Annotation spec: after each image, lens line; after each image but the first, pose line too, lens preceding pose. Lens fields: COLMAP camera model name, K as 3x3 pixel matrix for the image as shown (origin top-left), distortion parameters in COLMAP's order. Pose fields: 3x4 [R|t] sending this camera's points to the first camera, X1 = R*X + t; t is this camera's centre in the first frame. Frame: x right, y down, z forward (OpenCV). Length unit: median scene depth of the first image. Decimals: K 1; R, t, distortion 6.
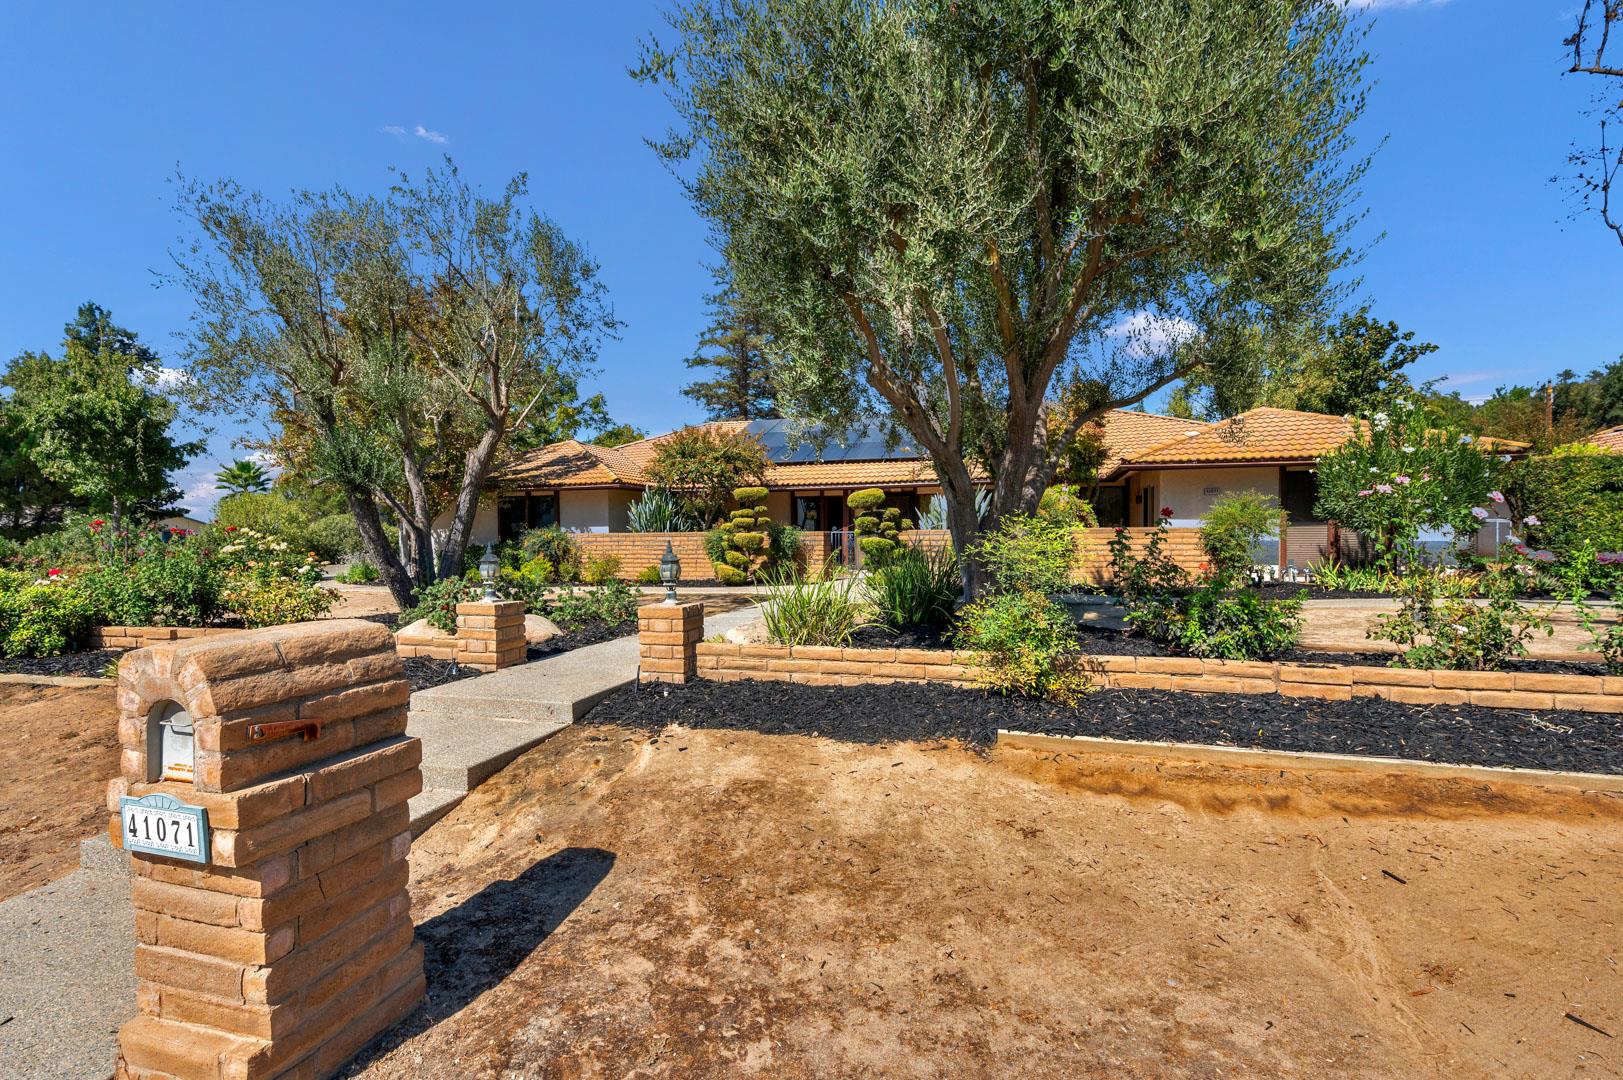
lens RADIAL K [[746.1, 0, 809.3], [0, 746.1, 540.9], [0, 0, 1]] dist [0.000287, 0.000077]
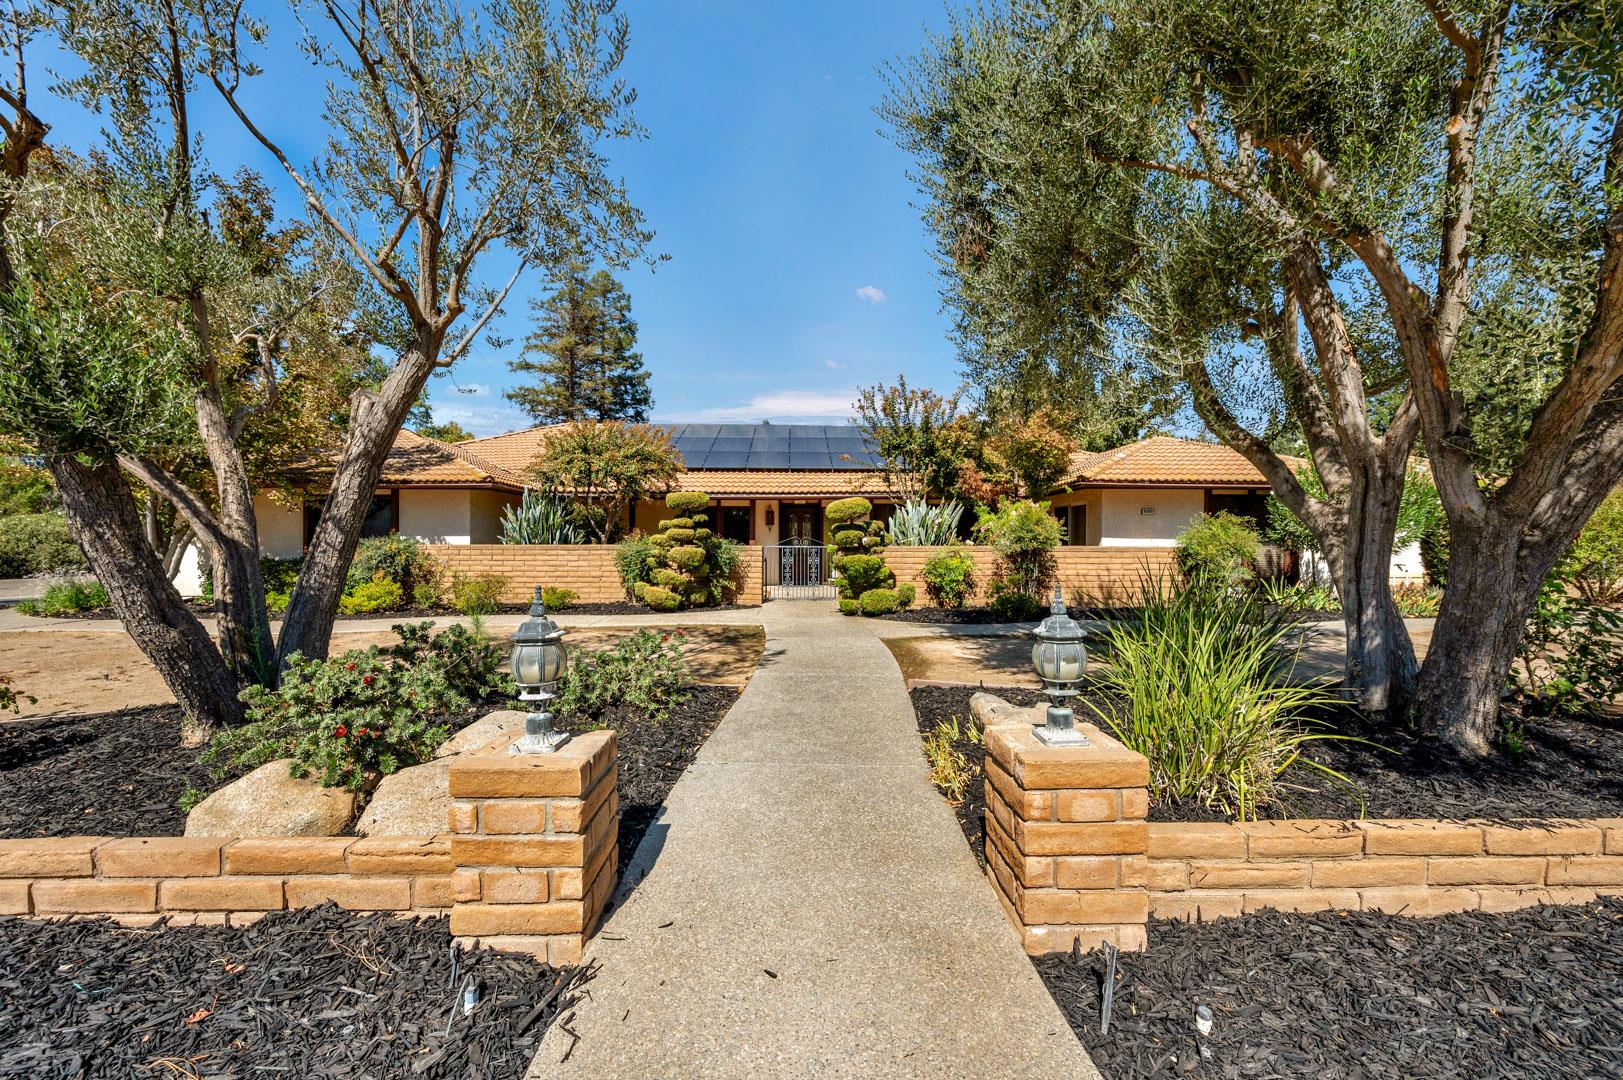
lens RADIAL K [[654.4, 0, 812.7], [0, 654.4, 537.5], [0, 0, 1]] dist [-0.000651, -0.000259]
pose [[0.951422, 0.014211, 0.307561, -0.153475], [-0.007936, 0.999734, -0.021644, -0.006379], [-0.307786, 0.018152, 0.951282, 0.247510]]
